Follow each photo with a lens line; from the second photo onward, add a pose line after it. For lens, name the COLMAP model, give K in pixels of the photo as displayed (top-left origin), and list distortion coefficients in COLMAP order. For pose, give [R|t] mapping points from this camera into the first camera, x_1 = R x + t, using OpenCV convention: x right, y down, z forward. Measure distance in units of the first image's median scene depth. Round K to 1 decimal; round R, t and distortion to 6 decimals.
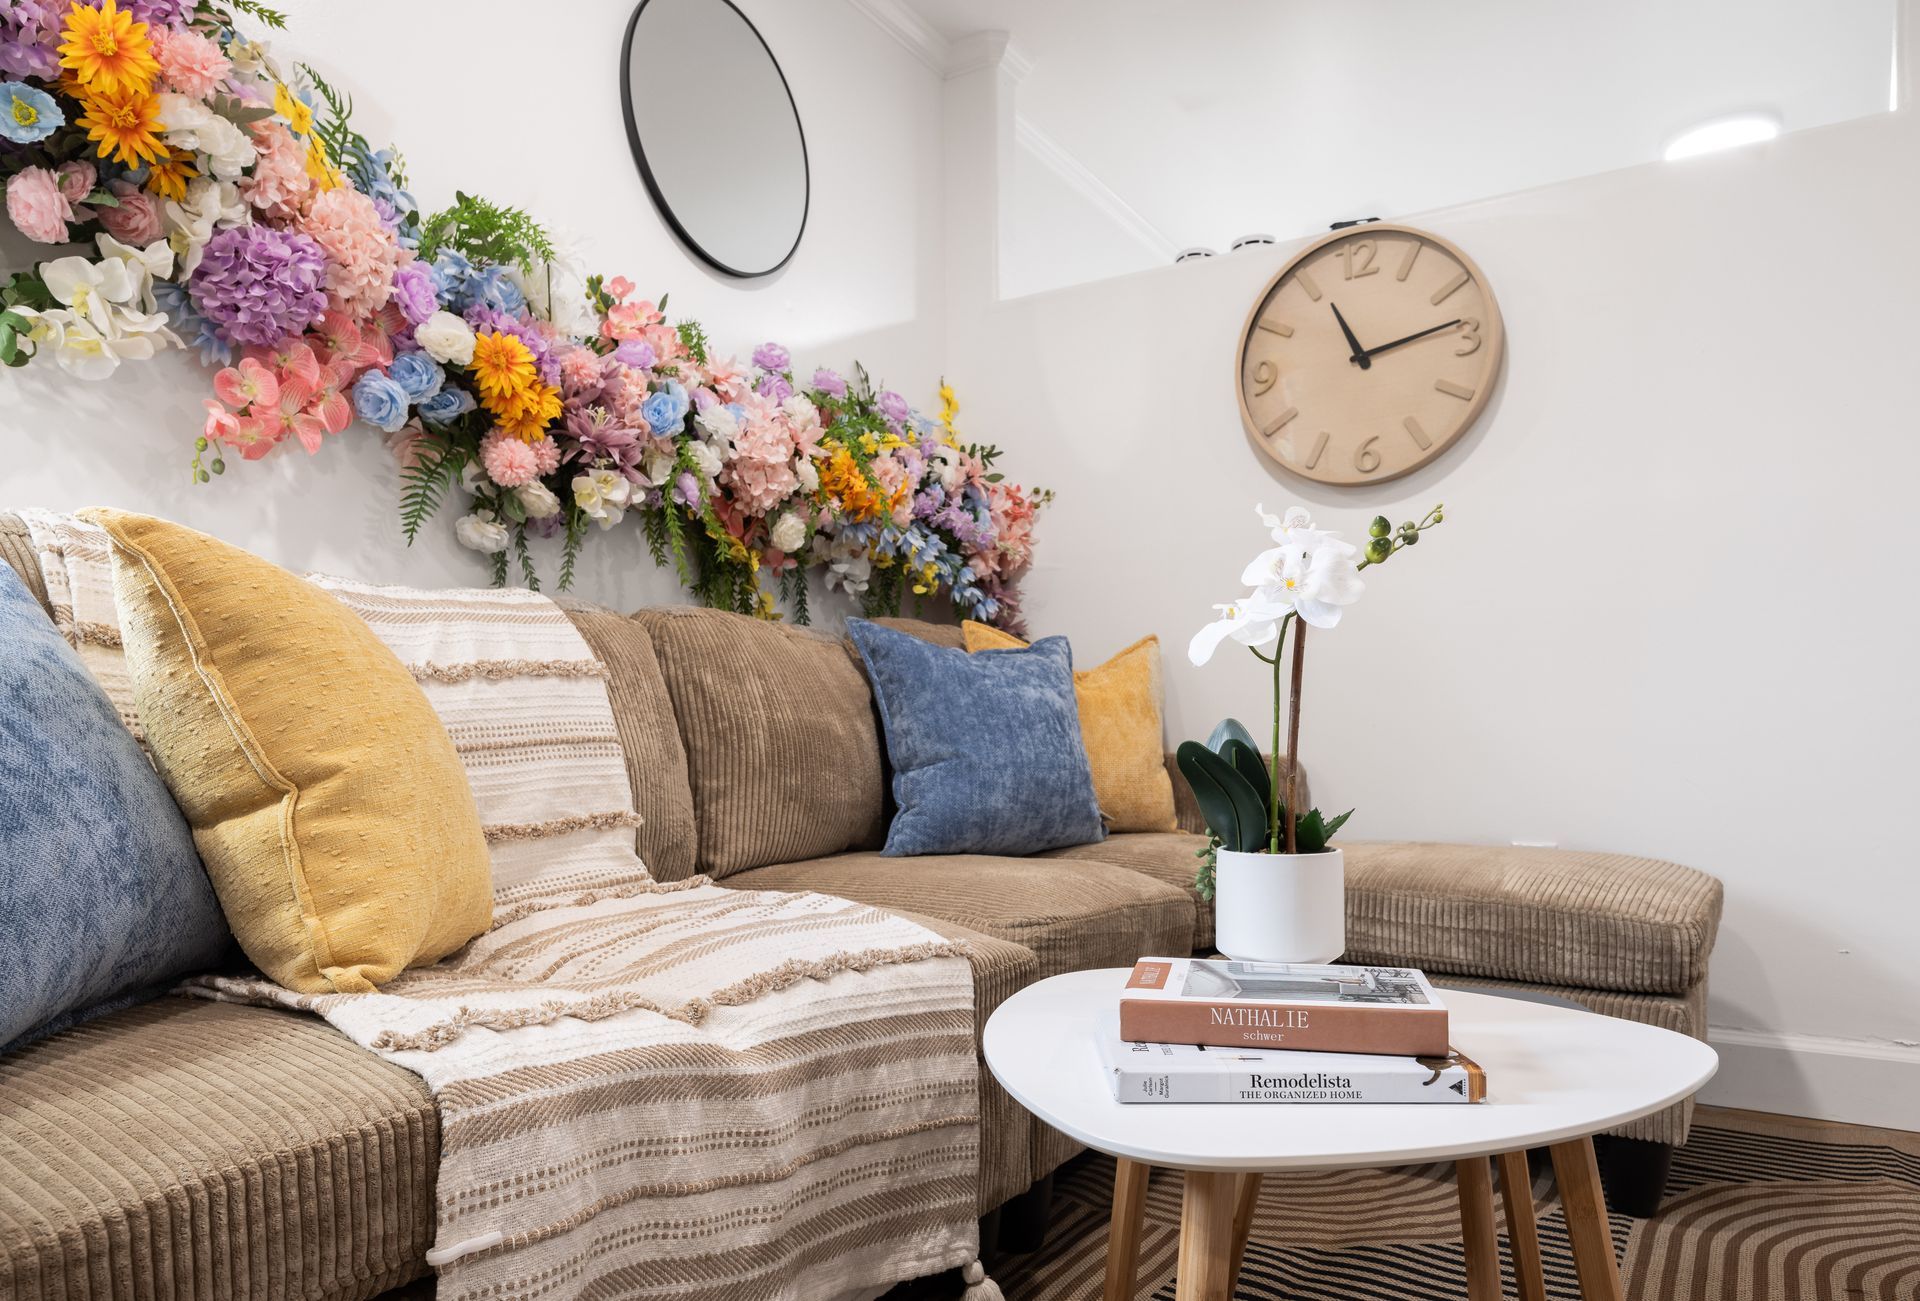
lens RADIAL K [[1280.7, 0, 938.1], [0, 1280.7, 772.0], [0, 0, 1]] dist [0.001294, -0.004999]
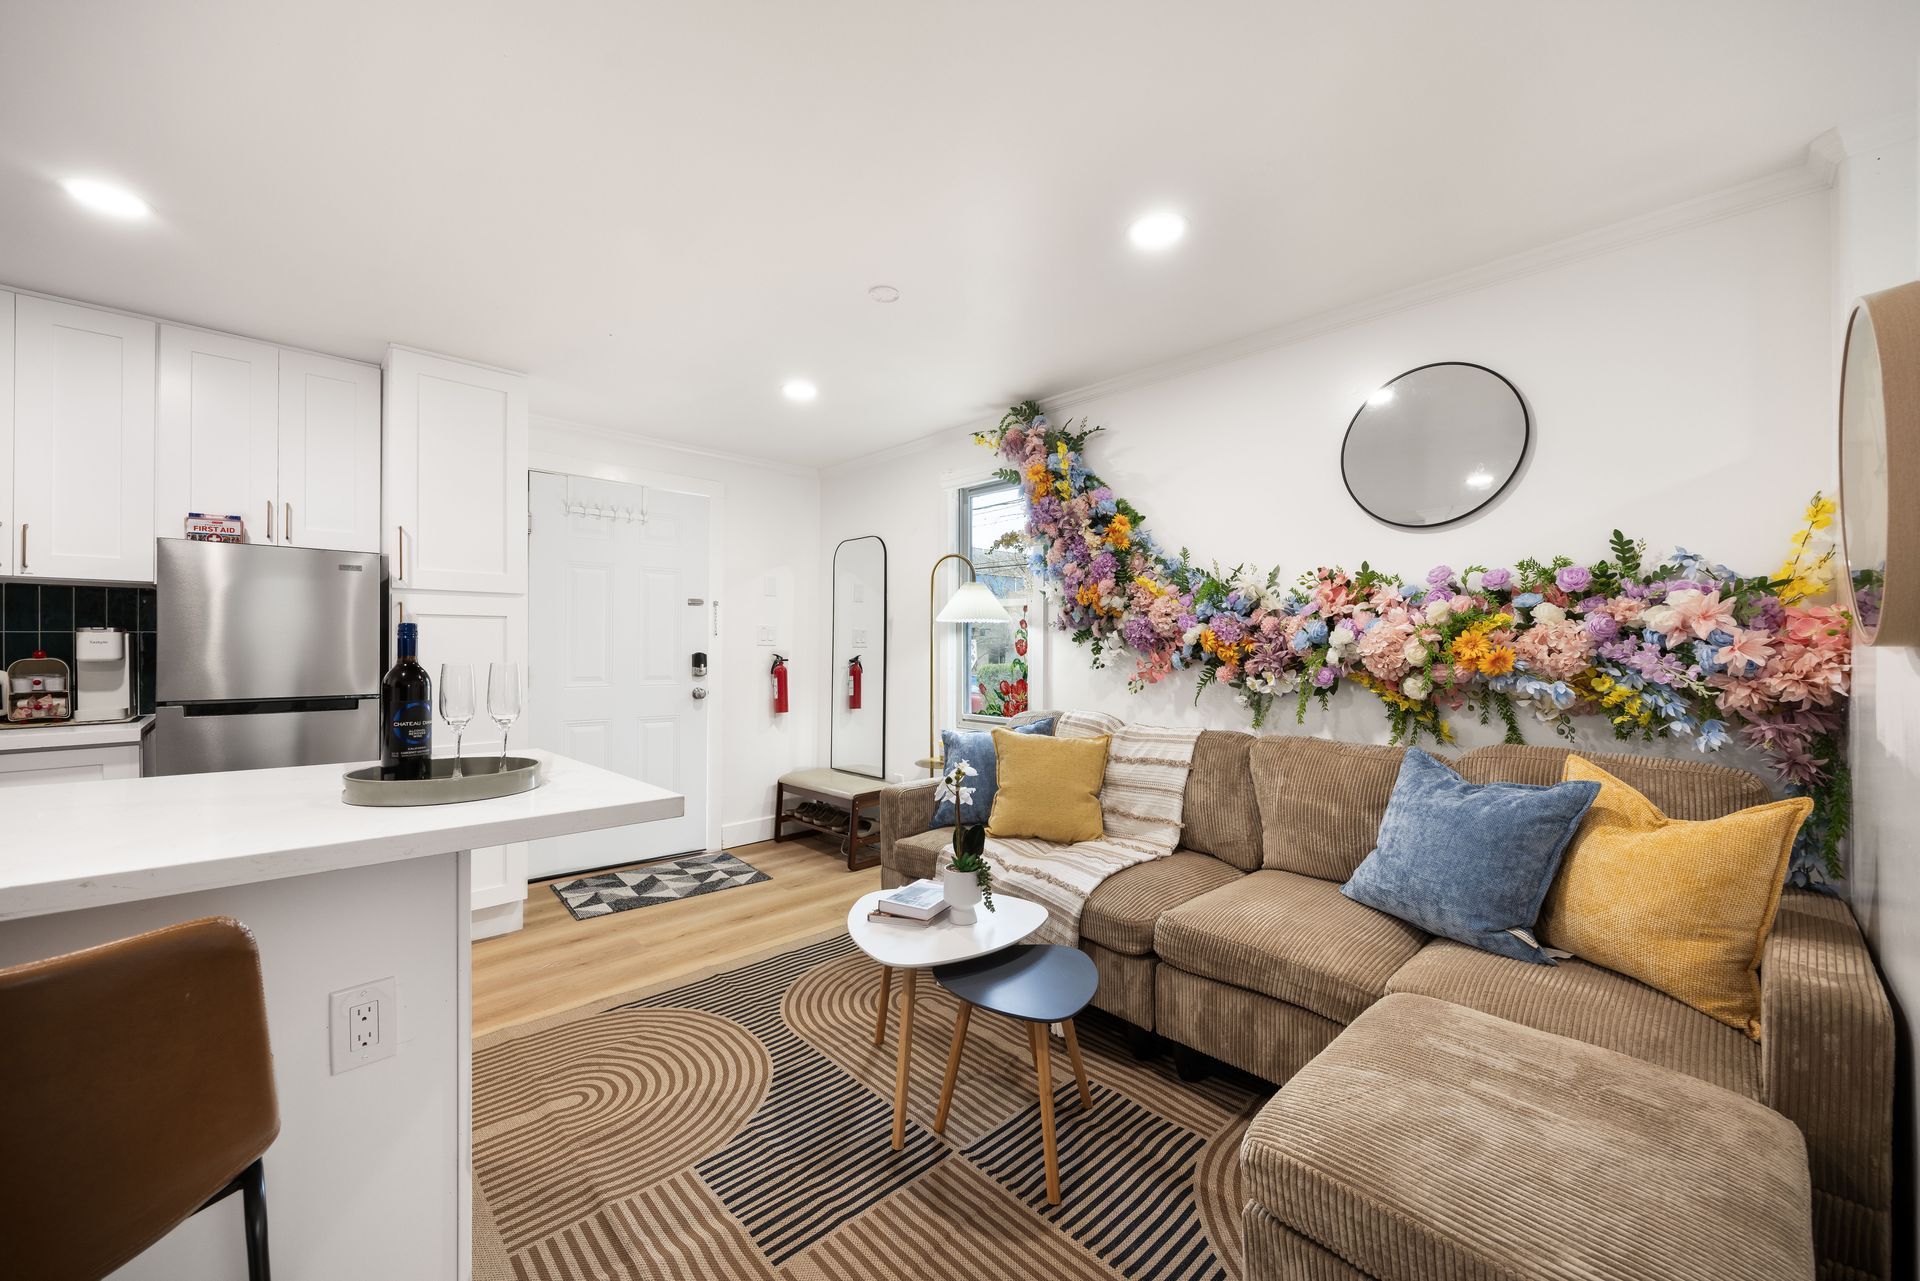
lens RADIAL K [[741.5, 0, 946.1], [0, 741.5, 642.1], [0, 0, 1]] dist [0.005015, -0.001591]
pose [[-0.264822, 0.005266, -0.964283, 1.186256], [-0.023382, 0.999656, 0.011880, -0.301718], [0.964014, 0.025693, -0.264608, 0.830953]]
